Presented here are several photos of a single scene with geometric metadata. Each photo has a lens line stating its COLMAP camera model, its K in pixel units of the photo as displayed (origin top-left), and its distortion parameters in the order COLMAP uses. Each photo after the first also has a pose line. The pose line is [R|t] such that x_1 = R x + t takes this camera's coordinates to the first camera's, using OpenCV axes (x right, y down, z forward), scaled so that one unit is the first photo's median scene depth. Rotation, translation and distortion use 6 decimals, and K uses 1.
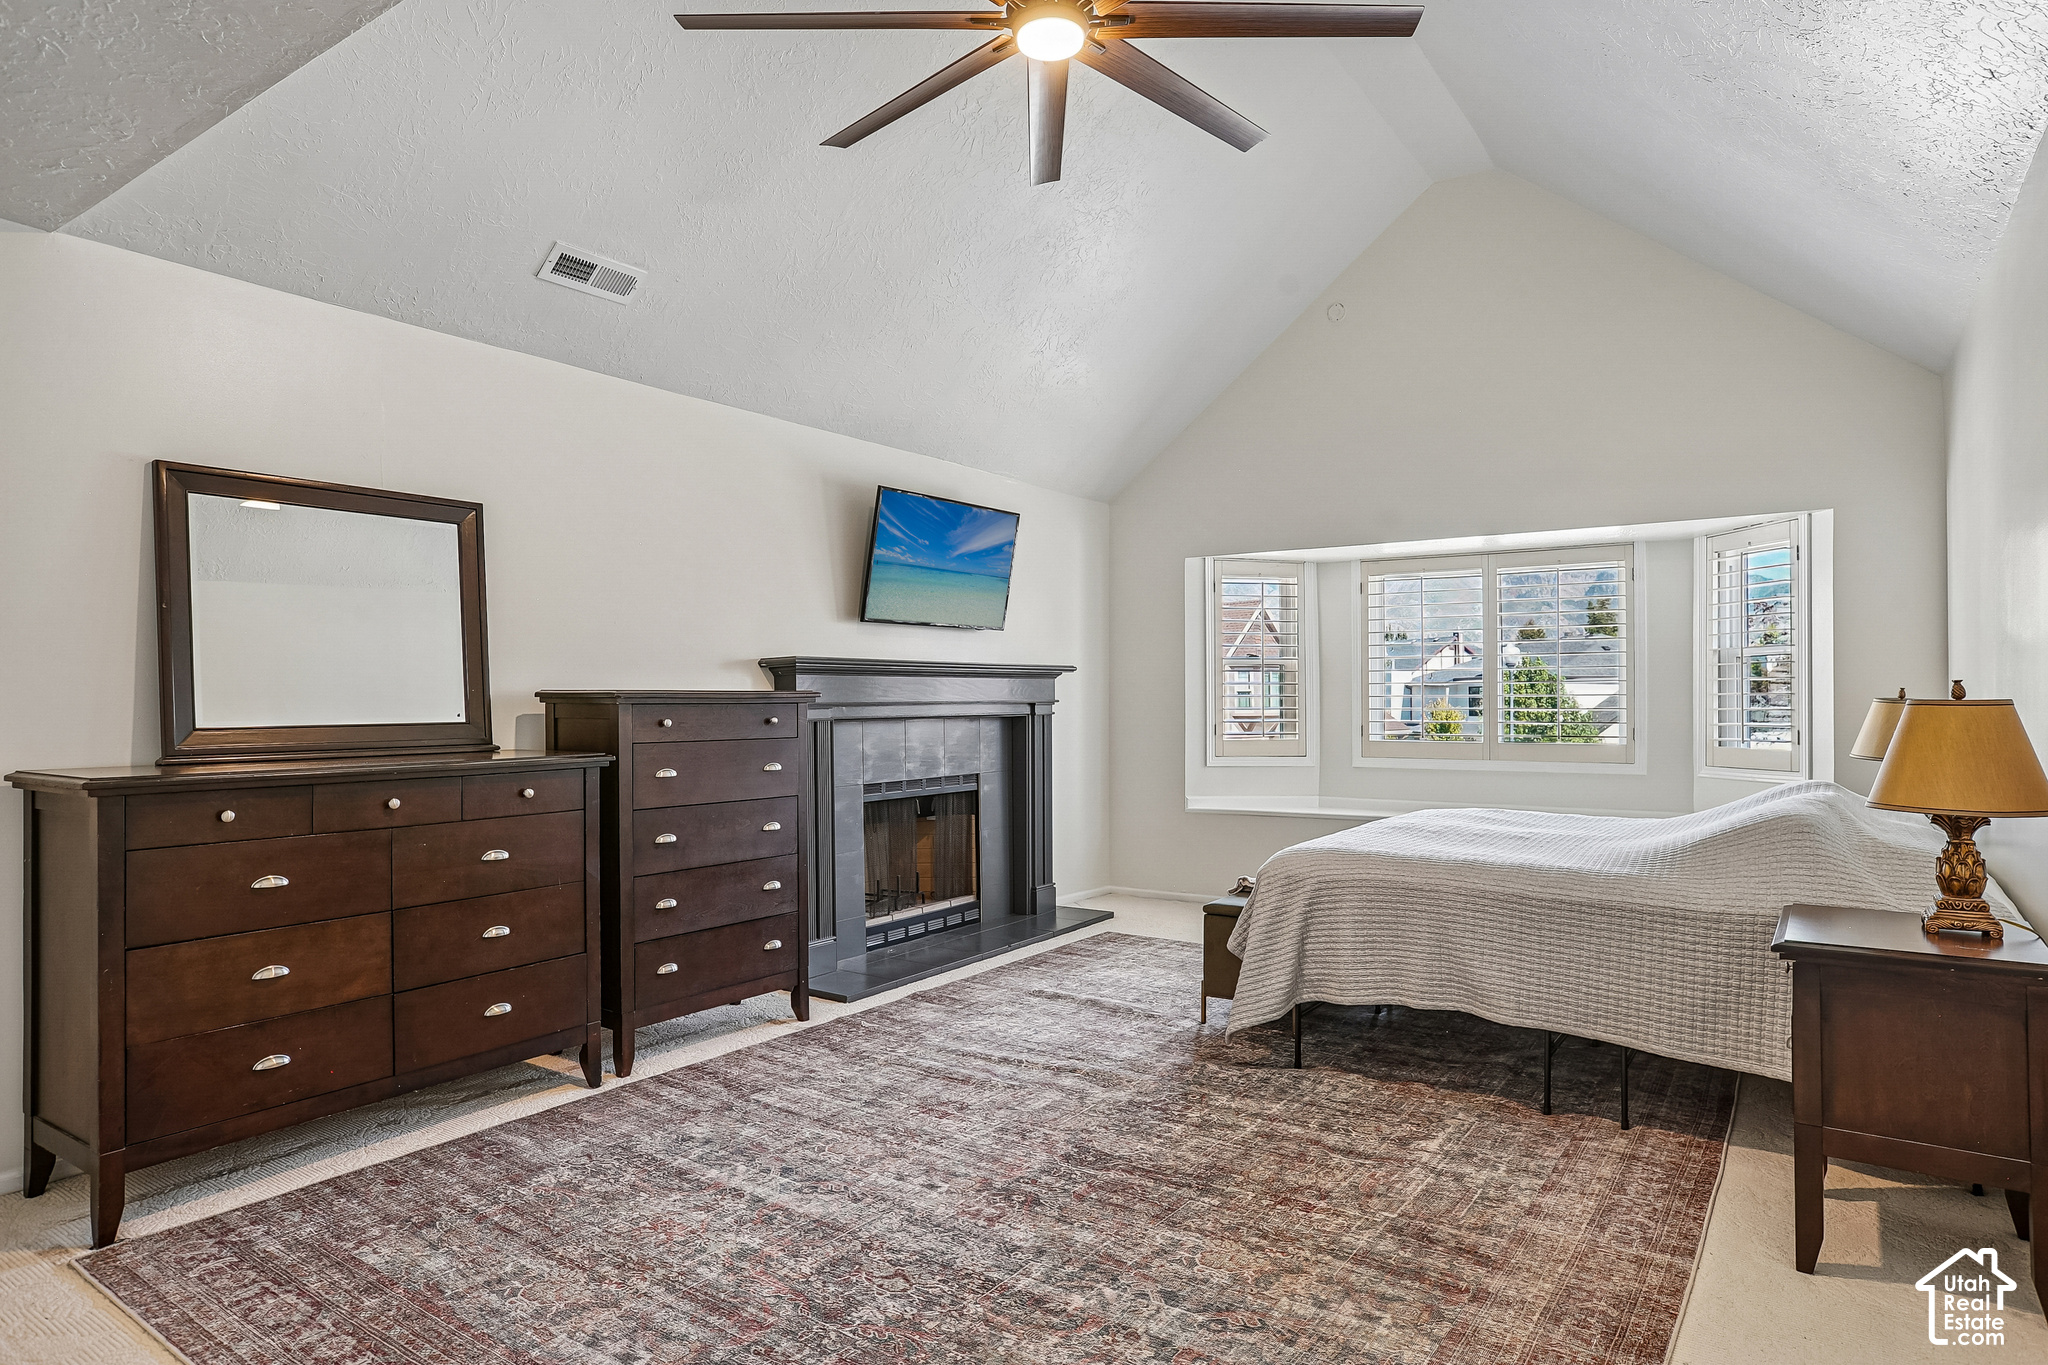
lens RADIAL K [[1192.7, 0, 1024.0], [0, 1192.7, 682.5], [0, 0, 1]] dist [-0.061024, 0.051741]
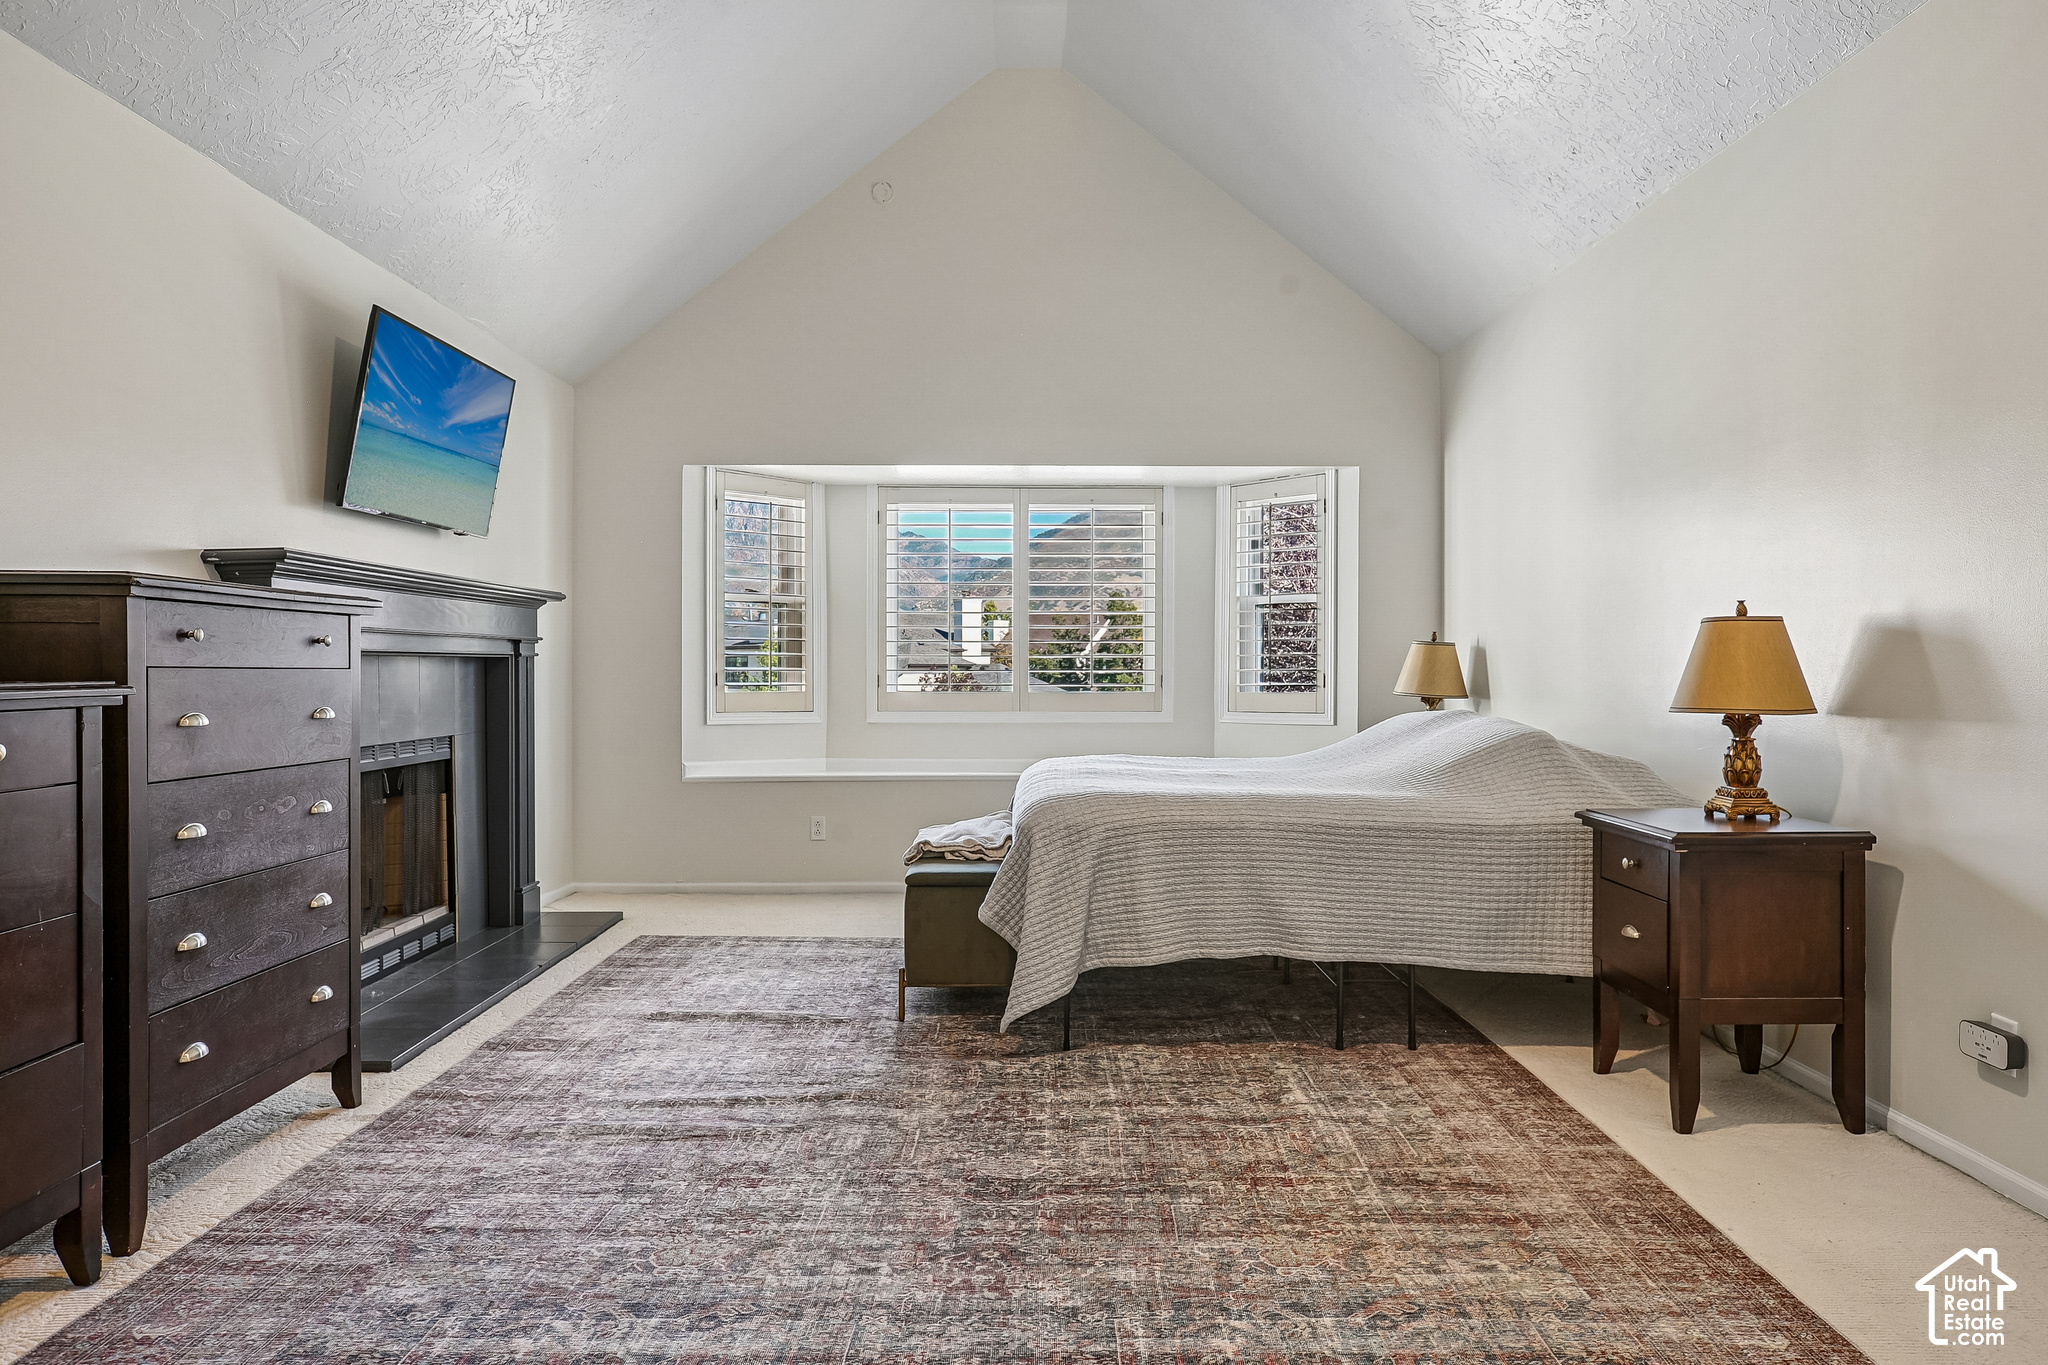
lens RADIAL K [[1359.5, 0, 1024.0], [0, 1359.5, 682.5], [0, 0, 1]] dist [-0.061971, 0.091080]
pose [[0.811326, -0.000055, 0.584593, -0.374878], [-0.011032, 0.999820, 0.015404, 0.044962], [-0.584489, -0.018947, 0.811180, 0.227722]]
